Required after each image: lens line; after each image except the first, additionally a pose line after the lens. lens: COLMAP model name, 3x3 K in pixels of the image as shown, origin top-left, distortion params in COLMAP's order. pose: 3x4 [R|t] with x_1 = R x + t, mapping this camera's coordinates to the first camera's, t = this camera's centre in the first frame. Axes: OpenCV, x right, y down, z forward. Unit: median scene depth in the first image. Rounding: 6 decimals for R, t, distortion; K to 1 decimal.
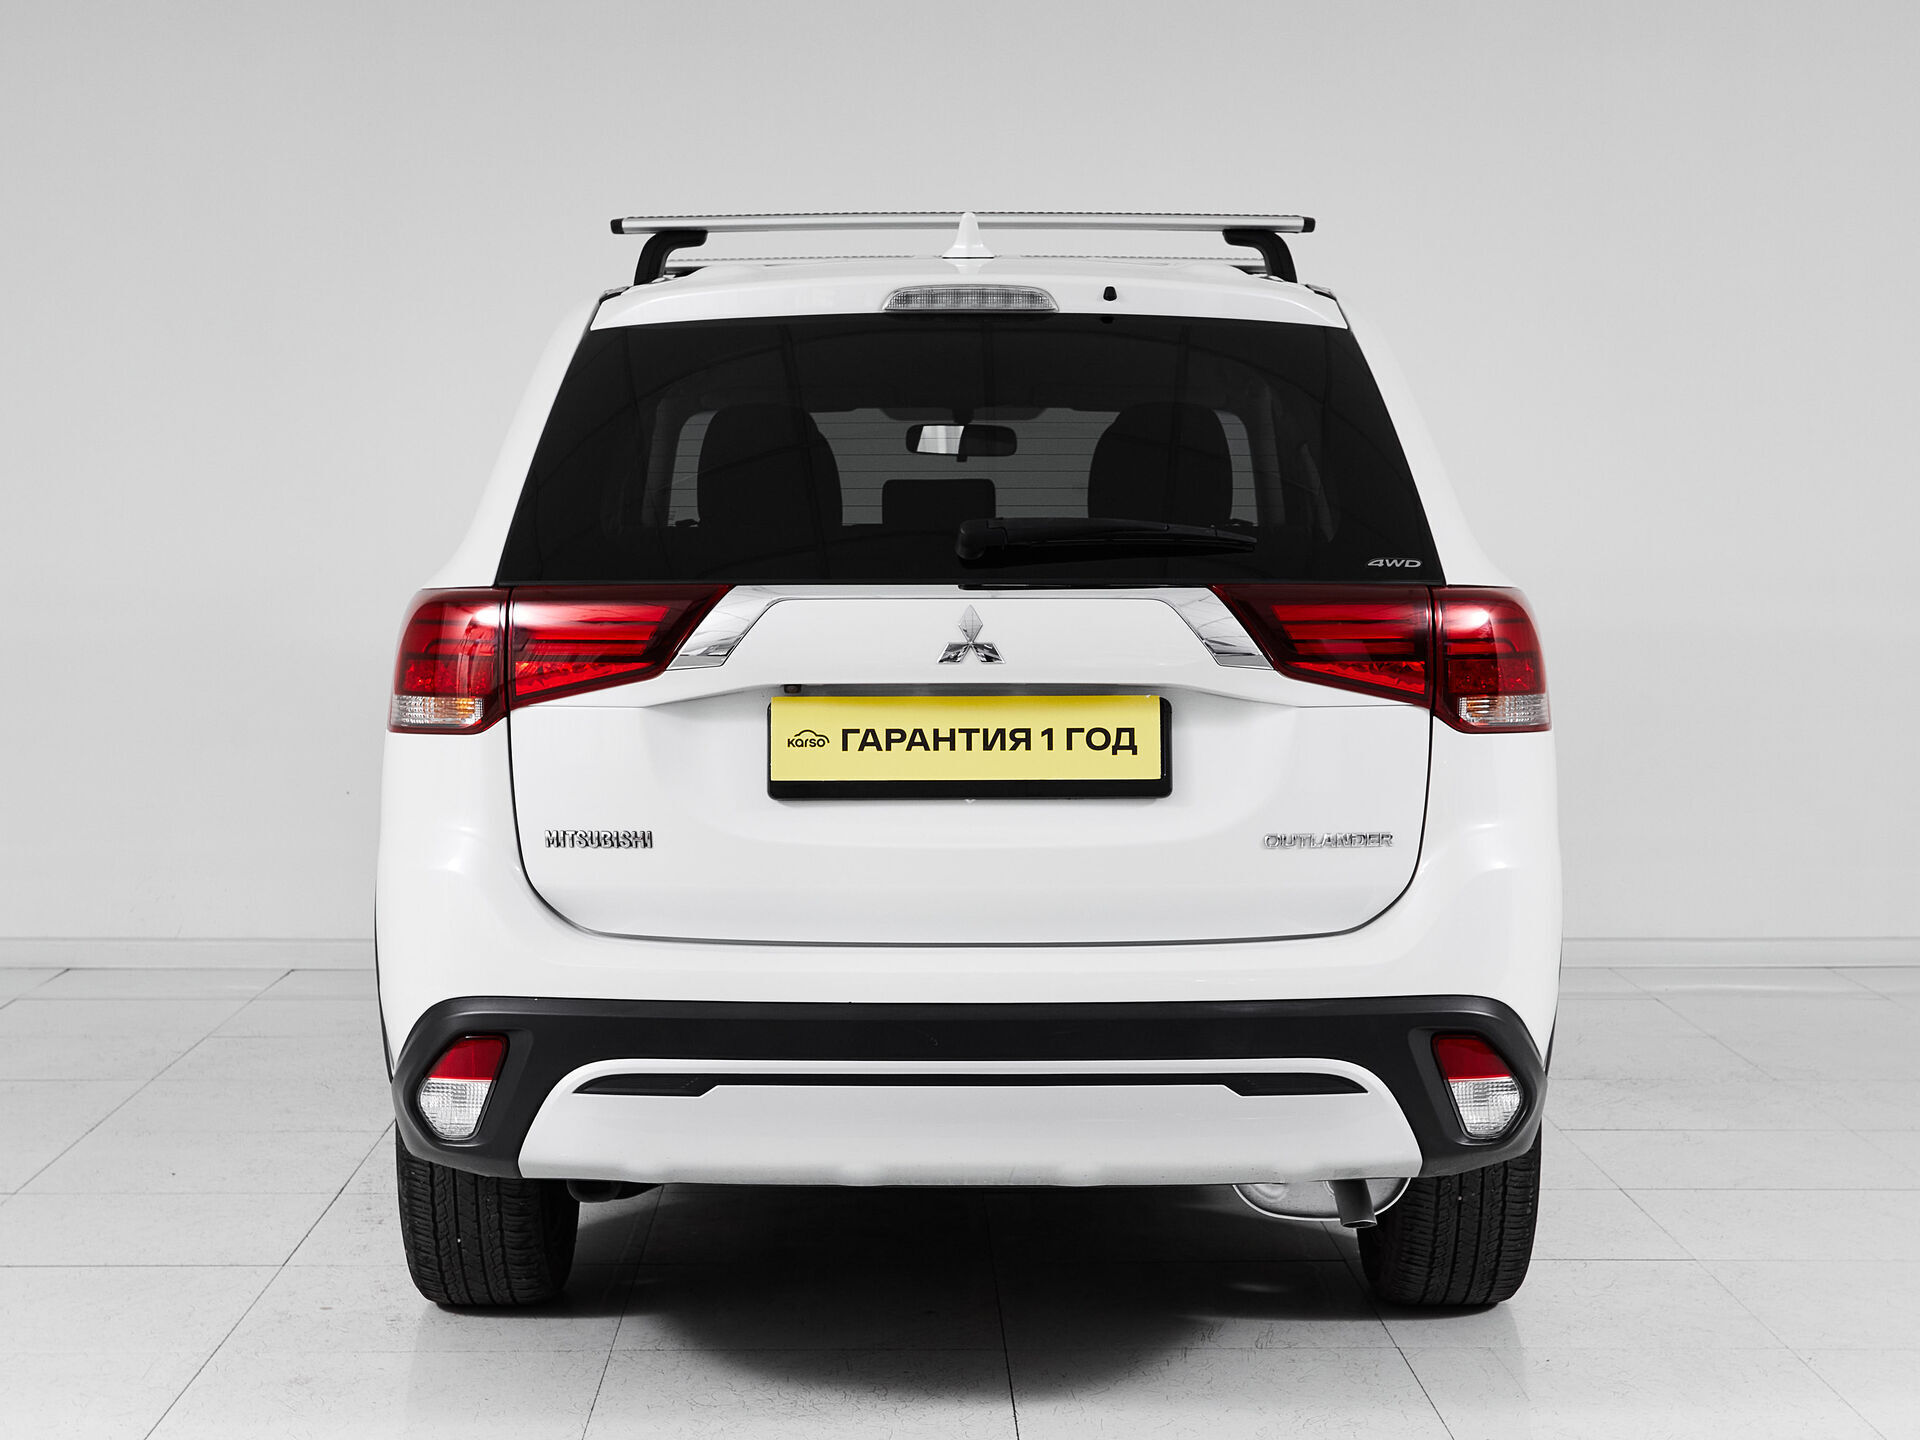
lens RADIAL K [[2619.8, 0, 961.4], [0, 2619.8, 711.9], [0, 0, 1]] dist [0.019213, 0.000000]
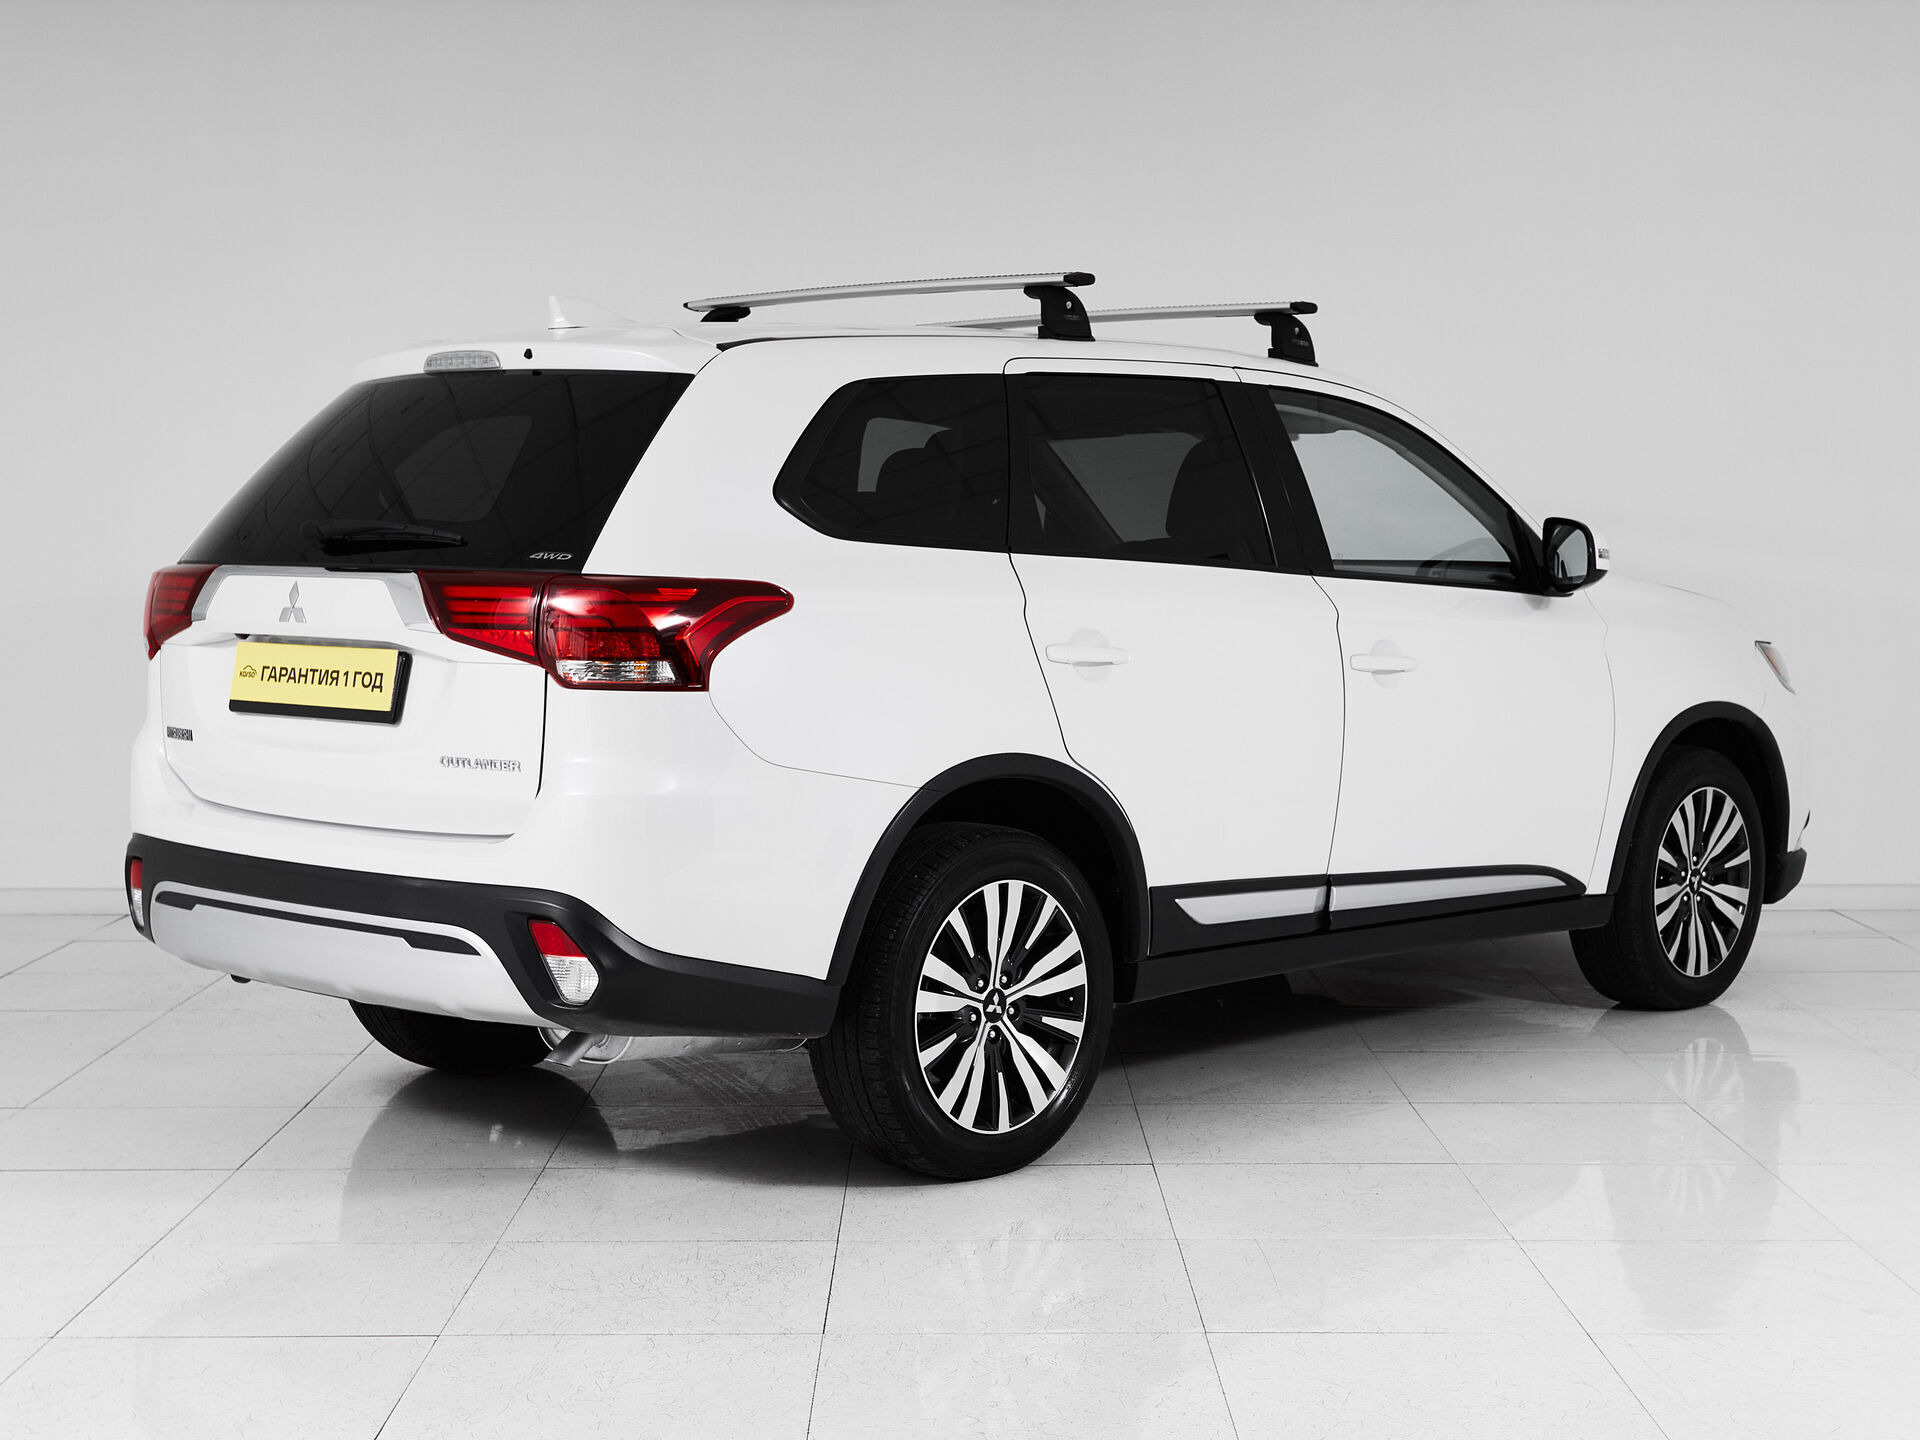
lens RADIAL K [[2619.8, 0, 970.4], [0, 2619.8, 721.0], [0, 0, 1]] dist [0.019213, 0.000000]
pose [[0.782035, 0.051812, -0.621078, 1.153696], [-0.061888, 0.998069, 0.005335, 0.005034], [0.620155, 0.034265, 0.783731, 0.114708]]
